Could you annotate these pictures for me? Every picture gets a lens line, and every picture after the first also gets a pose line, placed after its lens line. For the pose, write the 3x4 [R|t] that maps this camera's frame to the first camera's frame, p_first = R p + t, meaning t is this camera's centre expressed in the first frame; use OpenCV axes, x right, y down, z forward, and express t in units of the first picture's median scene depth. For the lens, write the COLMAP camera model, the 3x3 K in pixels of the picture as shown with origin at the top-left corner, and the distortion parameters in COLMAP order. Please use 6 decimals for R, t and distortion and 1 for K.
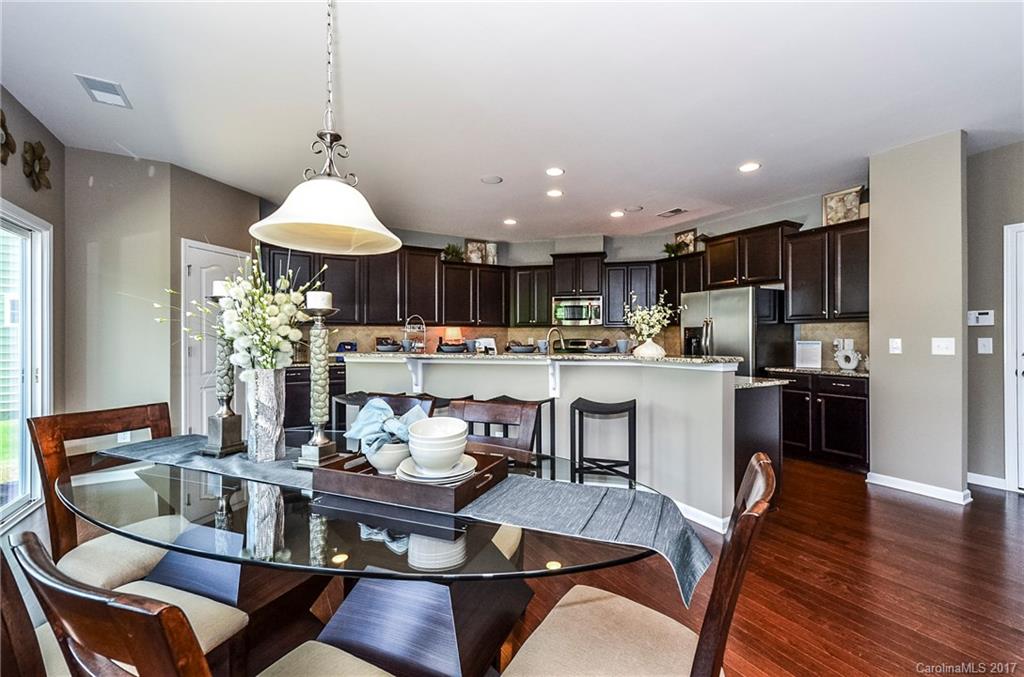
lens RADIAL K [[444.7, 0, 529.0], [0, 444.7, 337.6], [0, 0, 1]] dist [-0.001293, -0.000215]
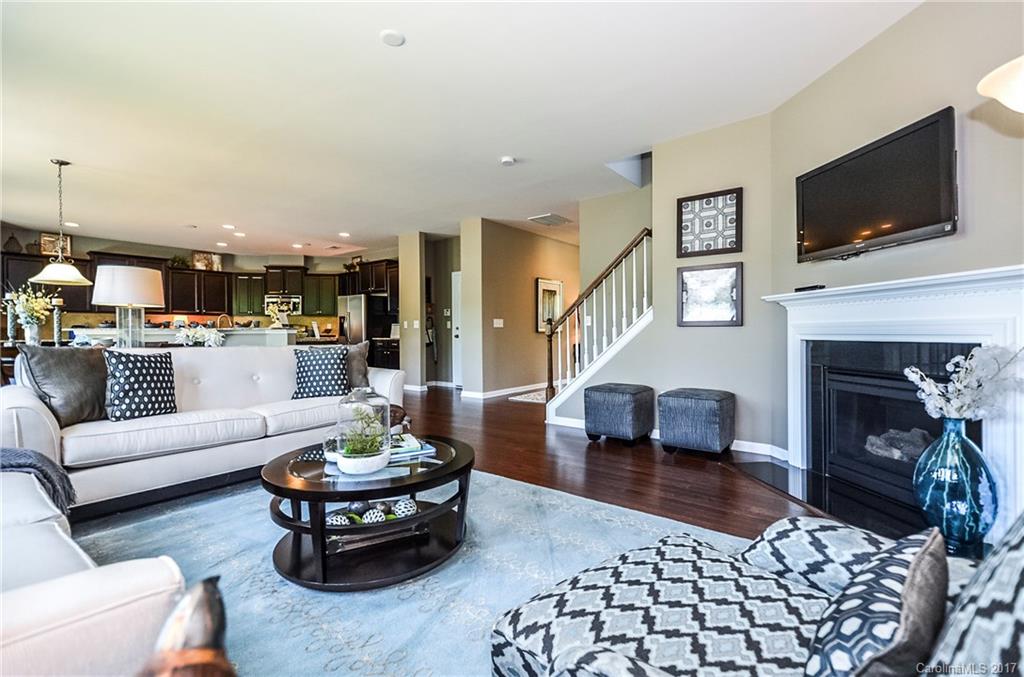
lens RADIAL K [[446.4, 0, 539.3], [0, 446.4, 337.3], [0, 0, 1]] dist [-0.000197, -0.000118]
pose [[0.920828, -0.007756, 0.389891, 0.415241], [0.002568, 0.999901, 0.013824, 0.037984], [-0.389960, -0.011728, 0.920757, -0.939773]]
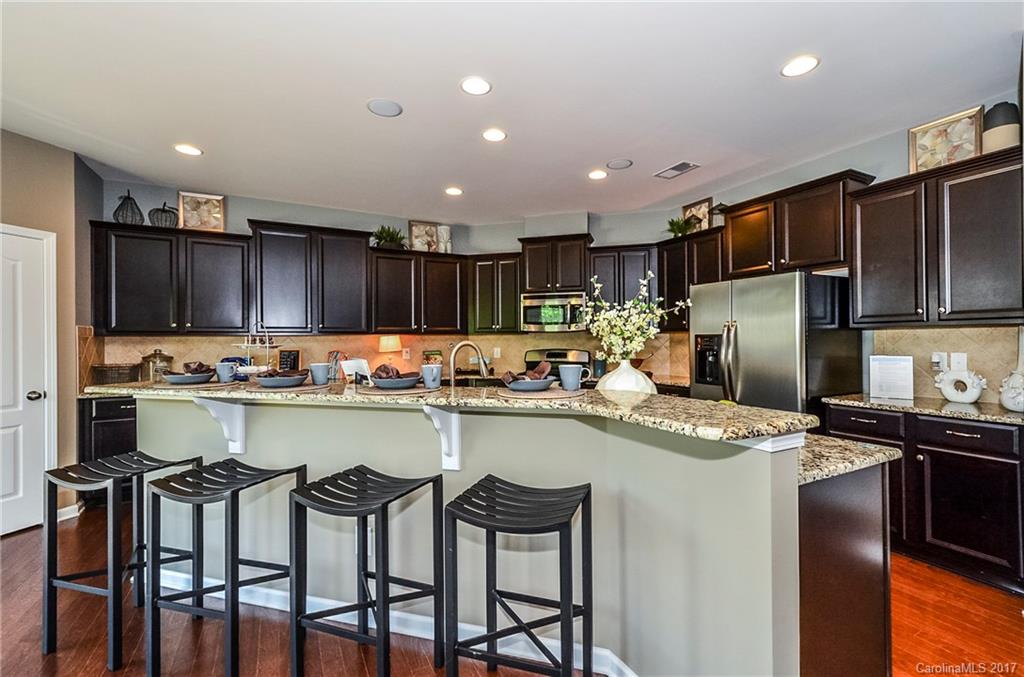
lens RADIAL K [[448.5, 0, 530.9], [0, 448.5, 339.3], [0, 0, 1]] dist [0.001618, -0.000283]
pose [[0.999517, -0.007708, -0.030109, 0.123716], [0.007662, 0.999969, -0.001651, -0.017721], [0.030121, 0.001419, 0.999545, 0.317243]]
